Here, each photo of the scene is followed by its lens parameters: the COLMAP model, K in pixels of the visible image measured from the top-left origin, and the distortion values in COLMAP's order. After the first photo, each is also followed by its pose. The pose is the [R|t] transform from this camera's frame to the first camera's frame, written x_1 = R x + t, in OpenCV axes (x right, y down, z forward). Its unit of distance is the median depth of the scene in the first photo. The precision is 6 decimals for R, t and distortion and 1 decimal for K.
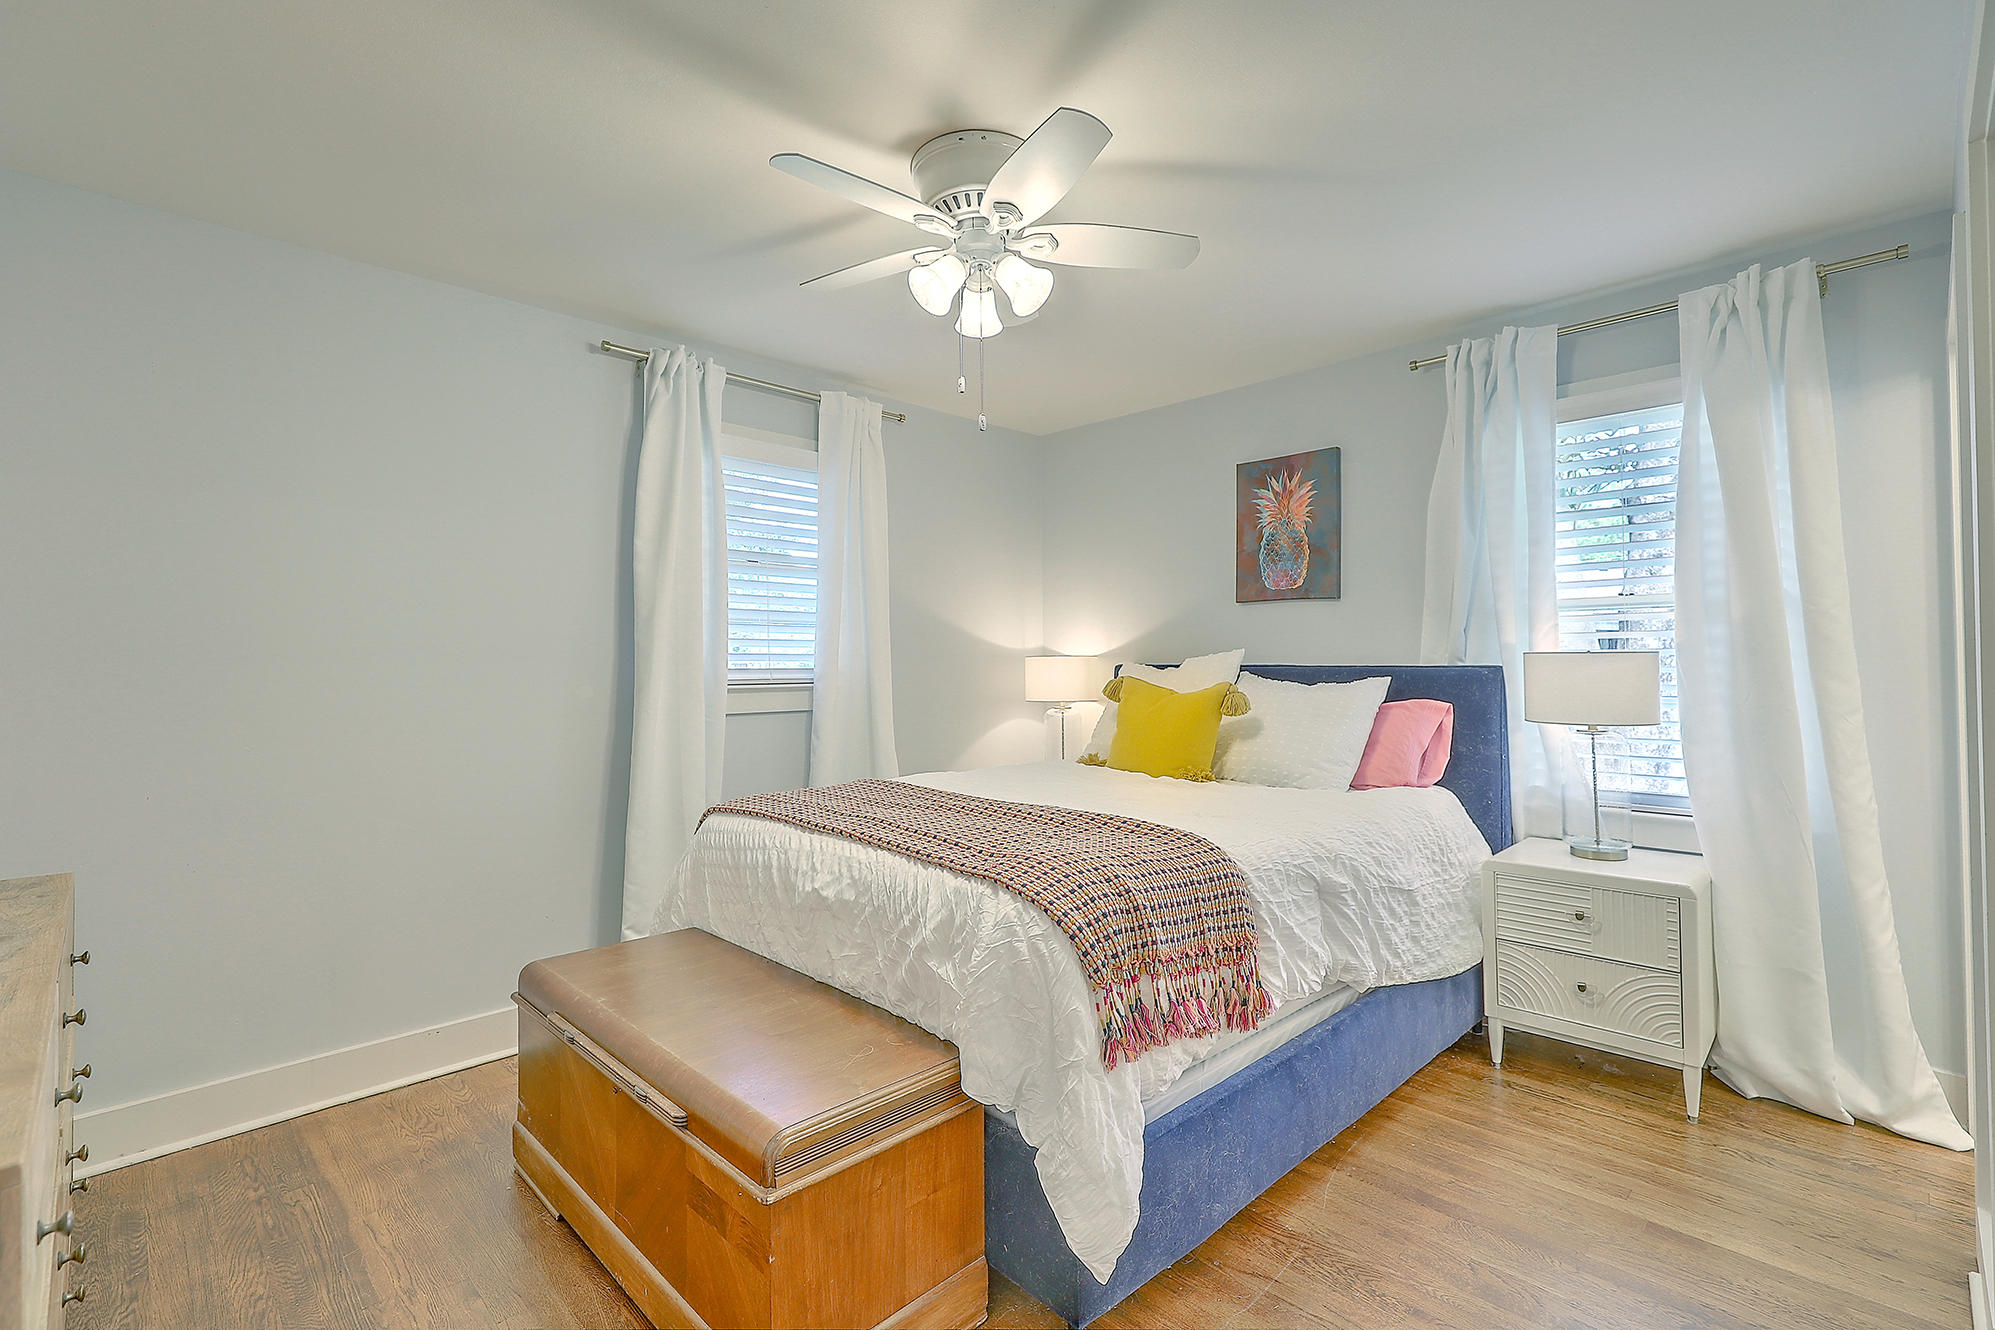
lens RADIAL K [[901.3, 0, 1006.0], [0, 901.3, 664.2], [0, 0, 1]] dist [0.005065, -0.002247]
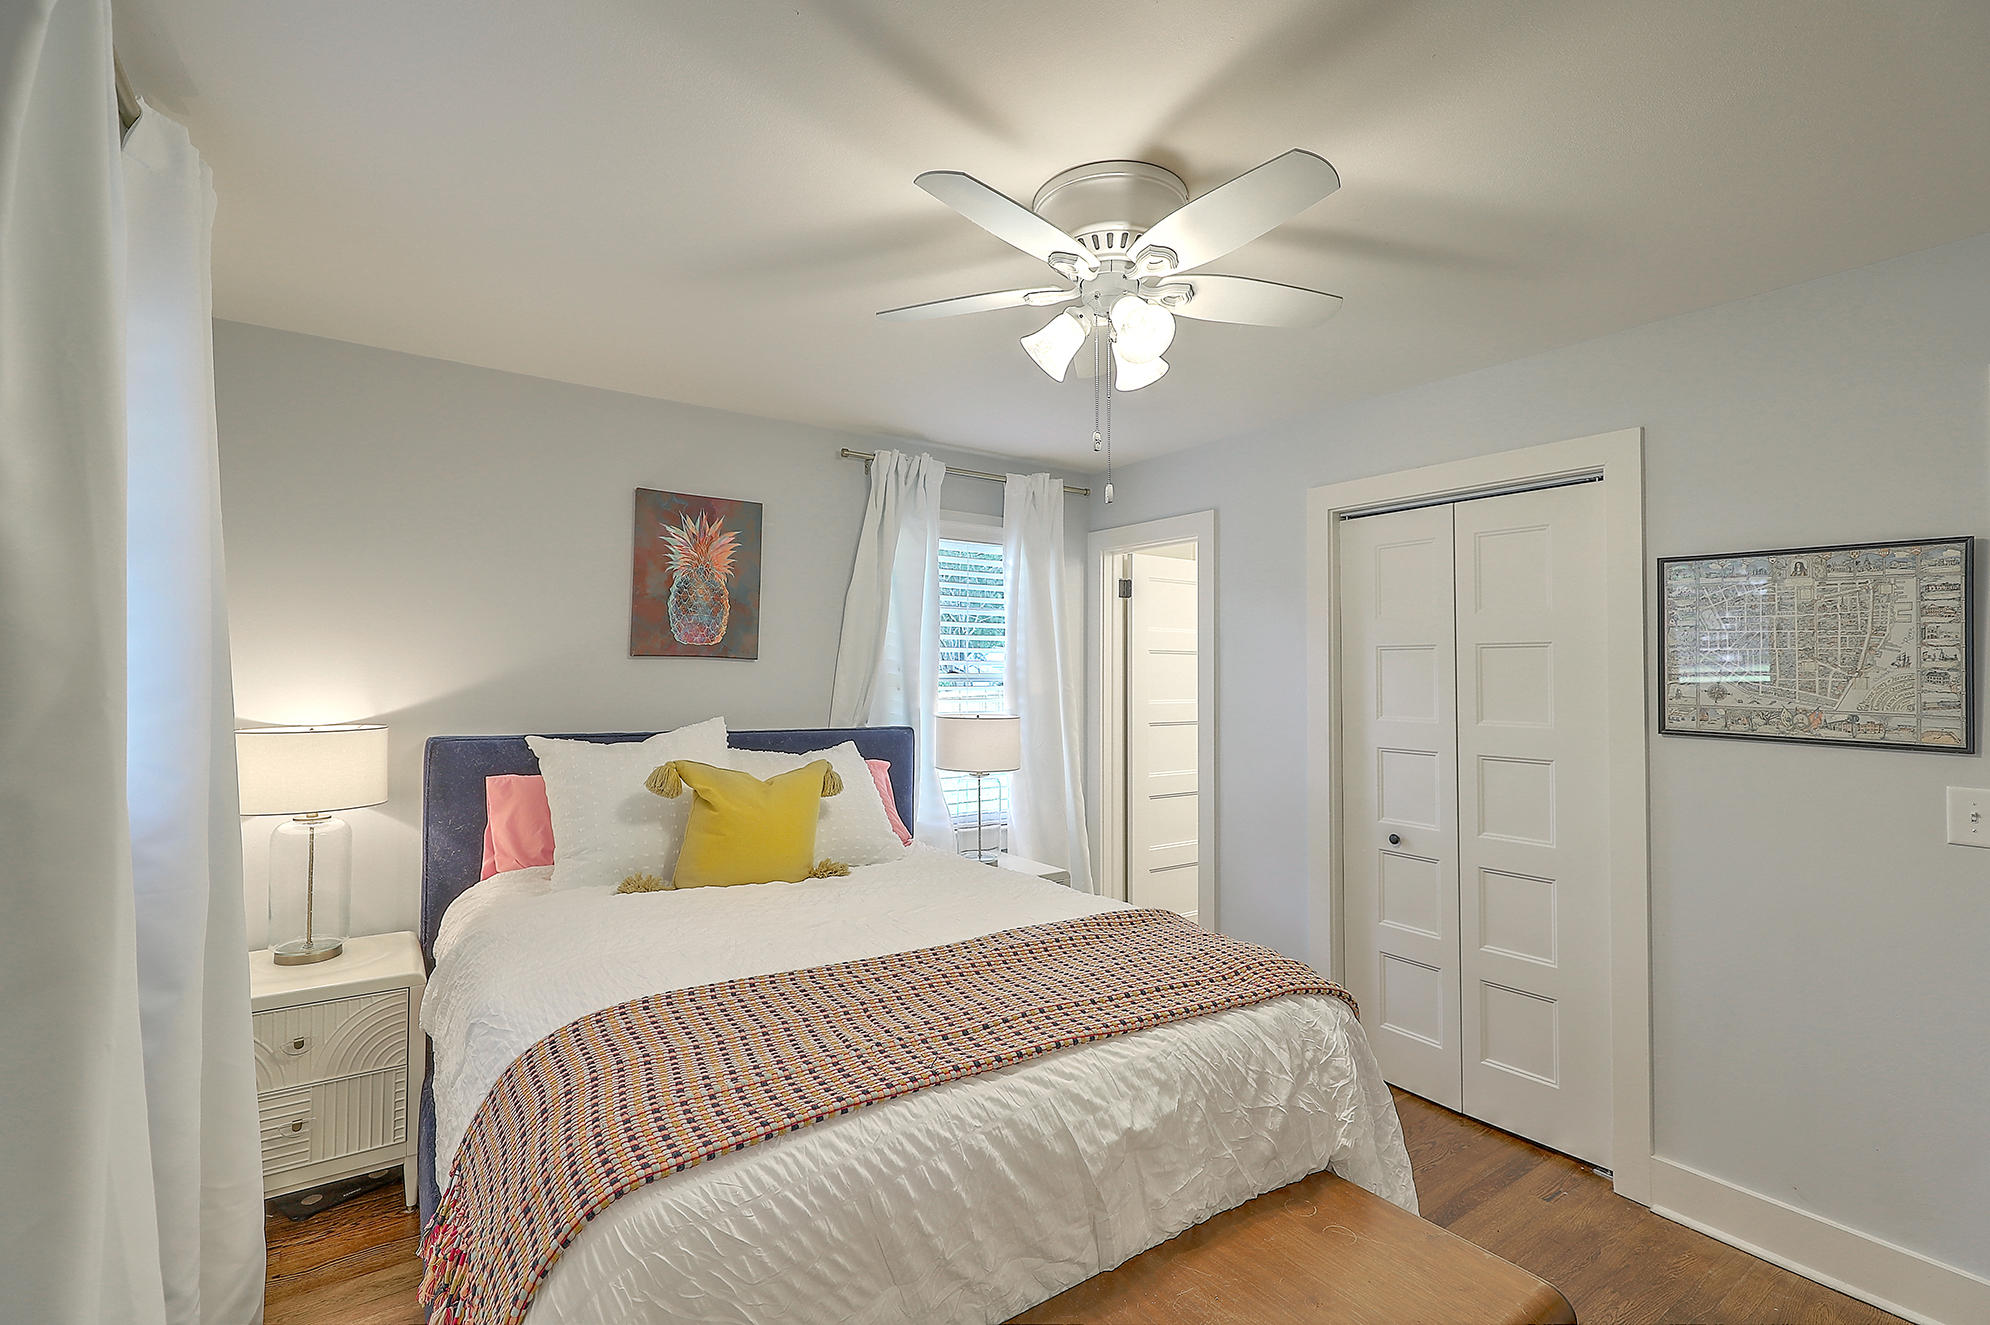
lens RADIAL K [[899.1, 0, 1004.3], [0, 899.1, 663.7], [0, 0, 1]] dist [0.005065, -0.002247]
pose [[0.171775, 0.021294, 0.984906, -0.526373], [-0.011416, 0.999742, -0.019624, -0.052152], [-0.985070, -0.007873, 0.171974, 0.566053]]
